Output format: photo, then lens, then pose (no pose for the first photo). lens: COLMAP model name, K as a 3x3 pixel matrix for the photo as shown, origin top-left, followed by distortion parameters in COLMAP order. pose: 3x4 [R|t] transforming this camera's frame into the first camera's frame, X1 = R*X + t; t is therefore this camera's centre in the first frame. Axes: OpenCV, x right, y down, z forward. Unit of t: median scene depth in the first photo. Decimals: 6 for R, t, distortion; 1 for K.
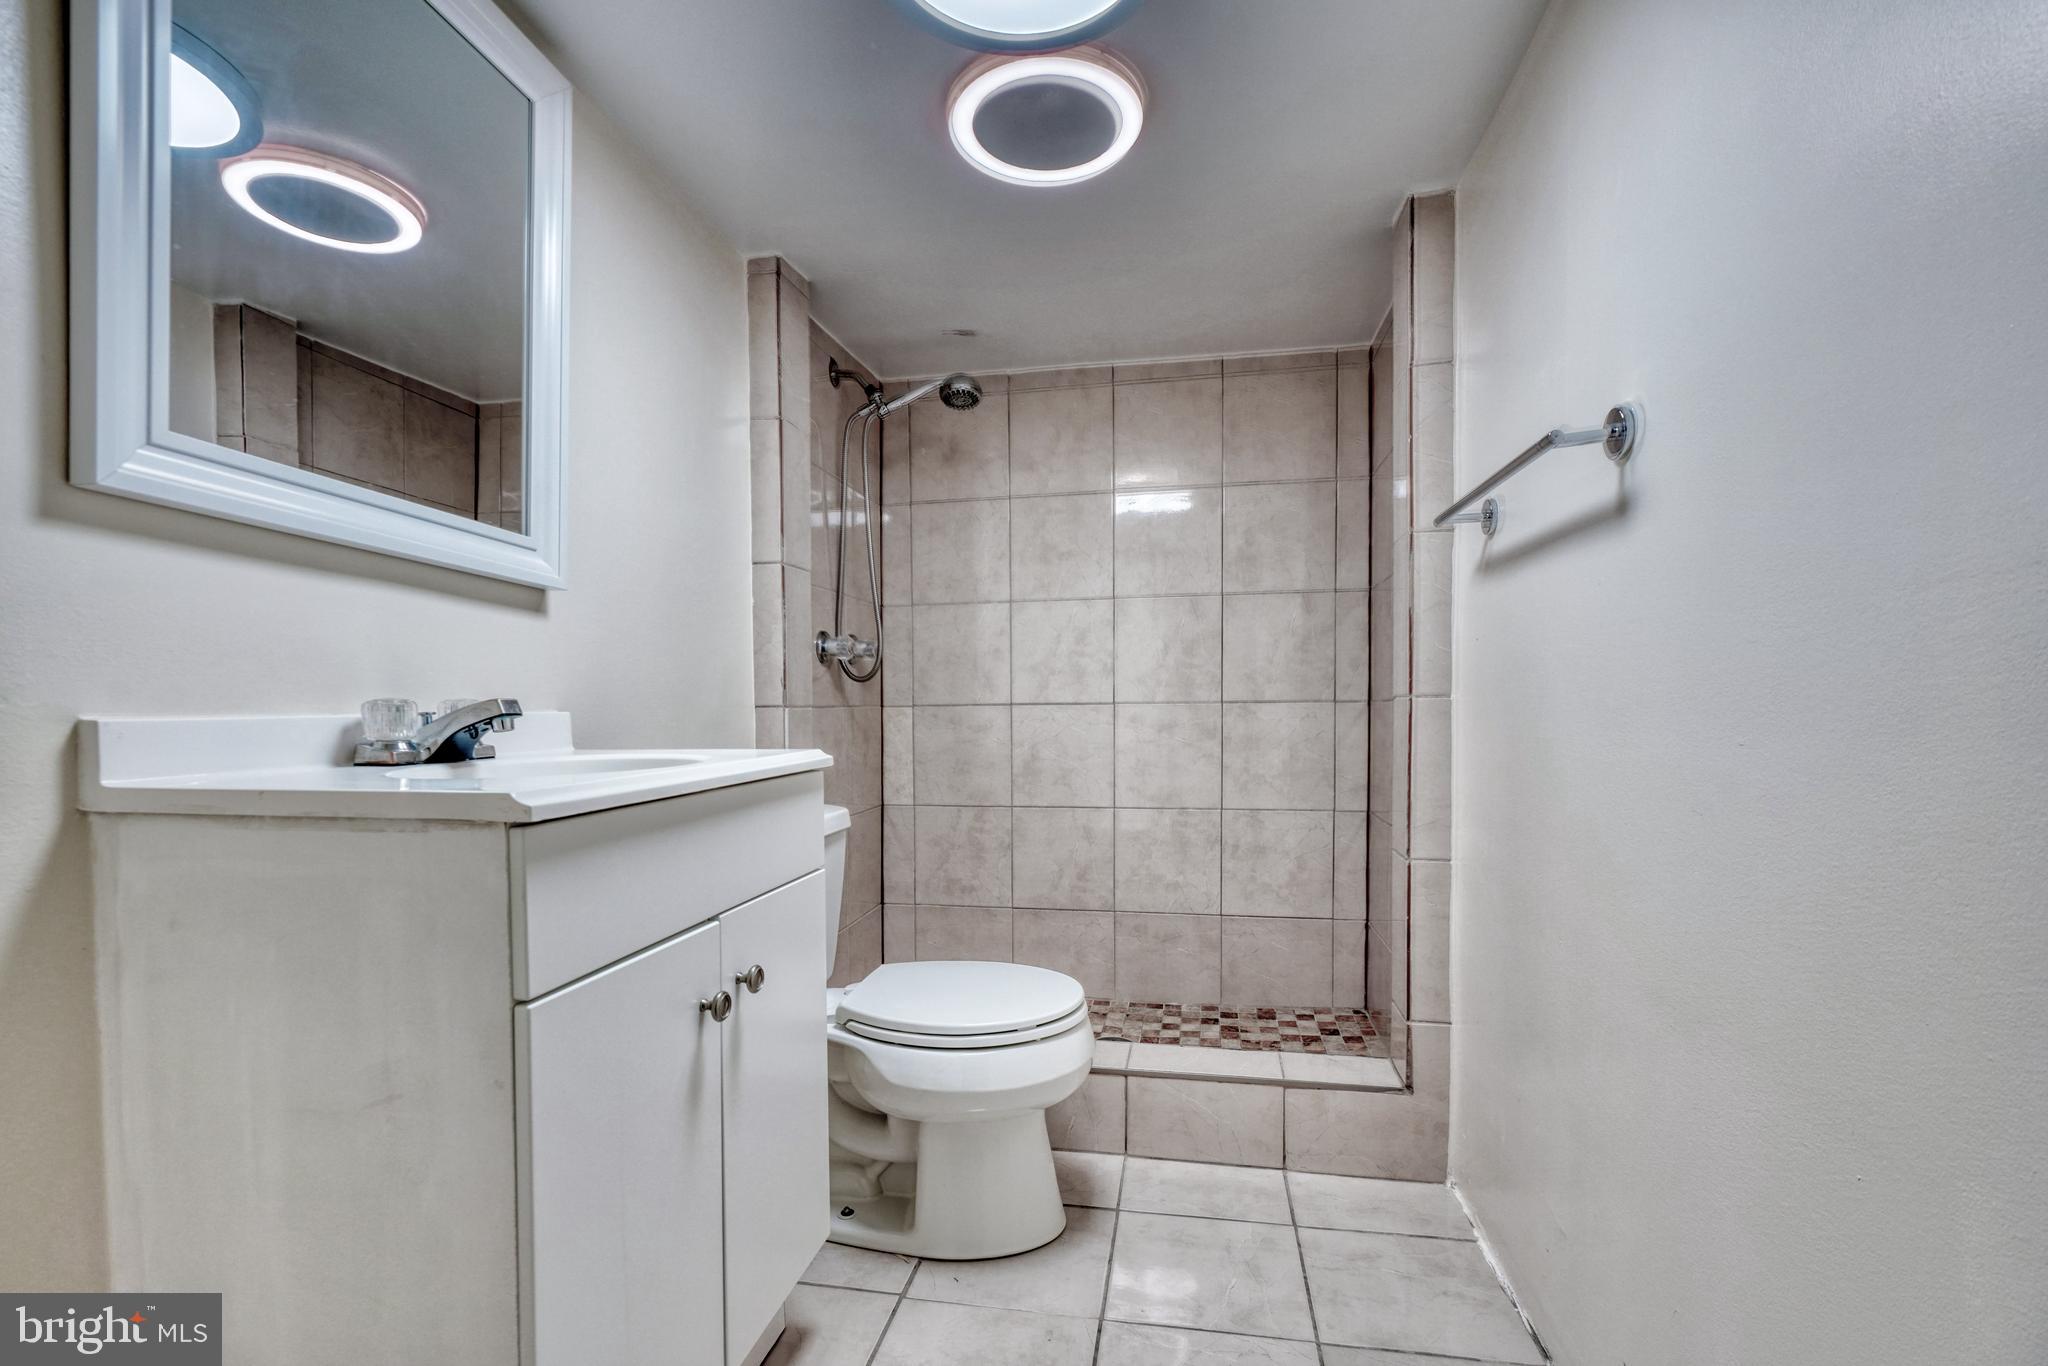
lens RADIAL K [[954.0, 0, 1017.0], [0, 954.0, 721.8], [0, 0, 1]] dist [-0.000175, 0.000097]
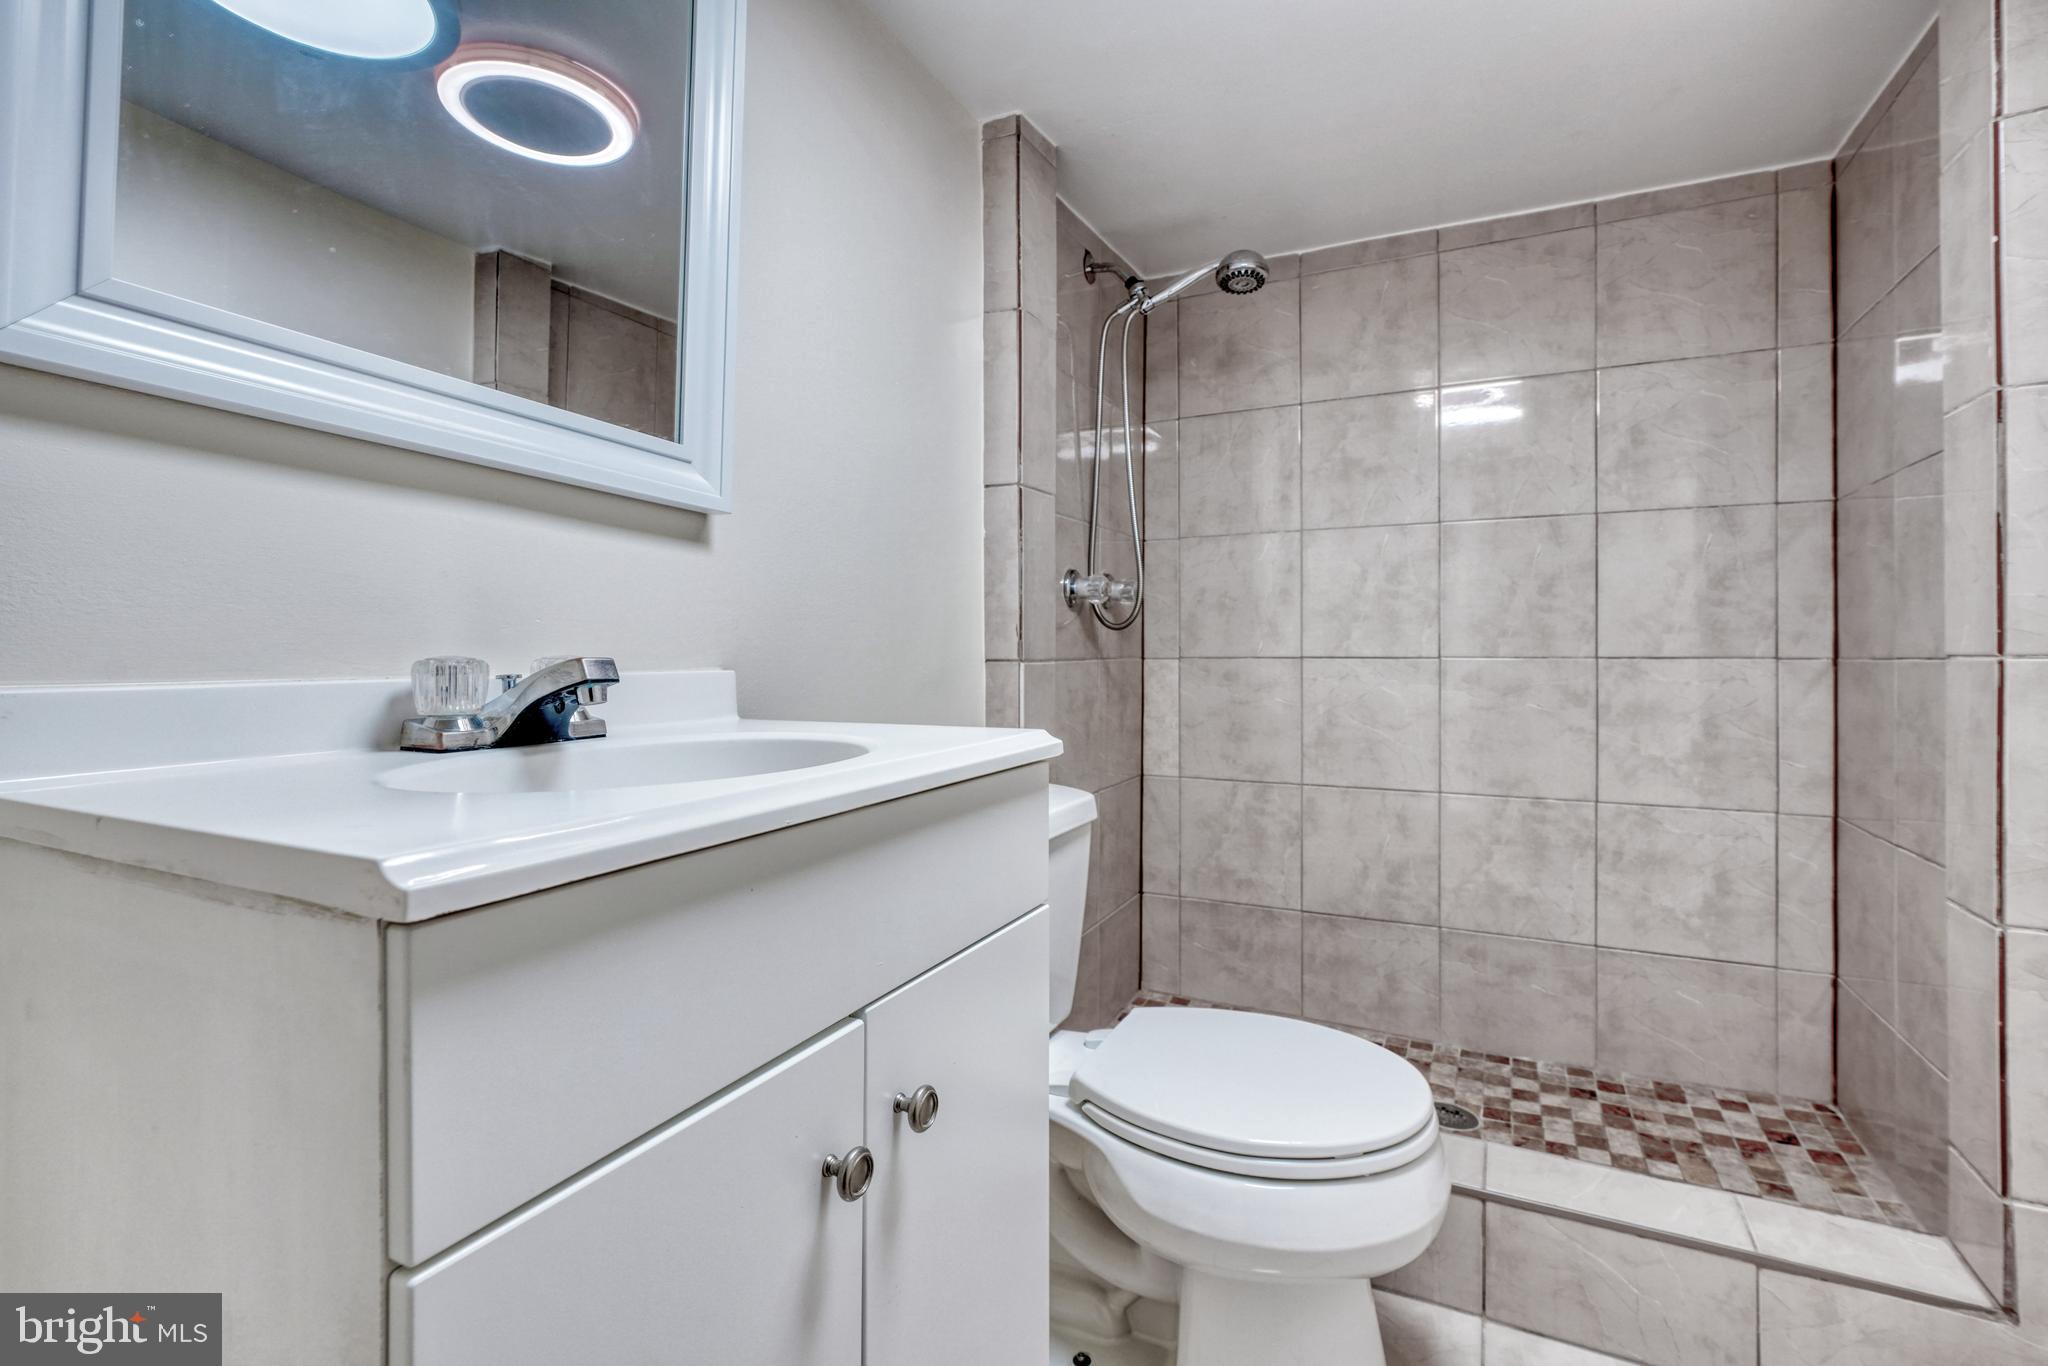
lens RADIAL K [[925.5, 0, 1016.9], [0, 925.5, 648.2], [0, 0, 1]] dist [-0.018339, 0.001113]
pose [[0.960764, 0.006281, -0.277296, -0.023069], [-0.011774, 0.999766, -0.018150, -0.010403], [0.277117, 0.020703, 0.960613, 0.200332]]
